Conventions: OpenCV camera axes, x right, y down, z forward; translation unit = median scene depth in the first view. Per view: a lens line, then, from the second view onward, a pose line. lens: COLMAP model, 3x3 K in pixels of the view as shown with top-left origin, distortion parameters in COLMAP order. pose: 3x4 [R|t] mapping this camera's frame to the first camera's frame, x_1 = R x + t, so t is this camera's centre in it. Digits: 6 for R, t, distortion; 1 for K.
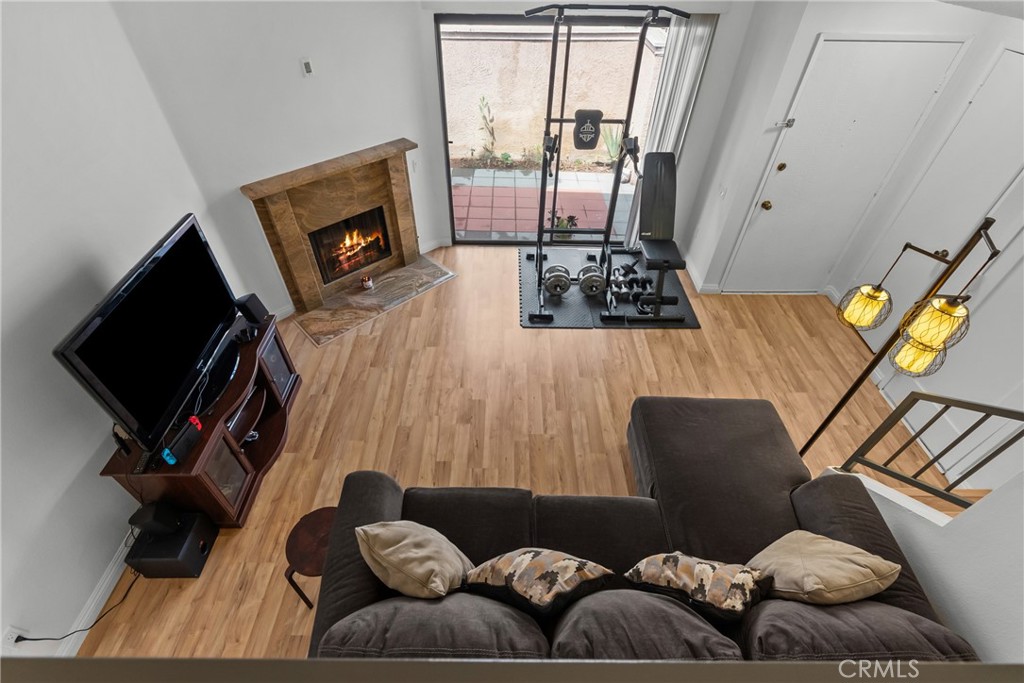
lens RADIAL K [[465.8, 0, 508.4], [0, 465.8, 335.5], [0, 0, 1]] dist [-0.000259, 0.000850]
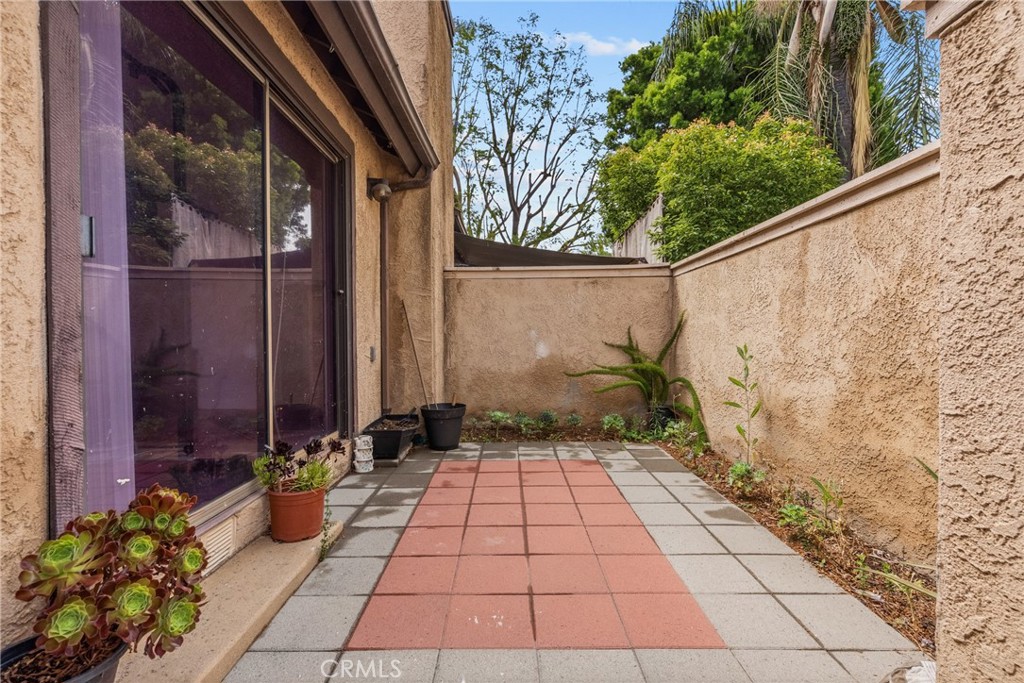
lens RADIAL K [[465.8, 0, 510.0], [0, 465.8, 341.7], [0, 0, 1]] dist [-0.000259, 0.000850]
pose [[0.004379, -0.006958, -0.999966, 0.423534], [-0.672289, 0.740244, -0.008095, -0.346555], [0.740276, 0.672302, -0.001436, 0.817291]]
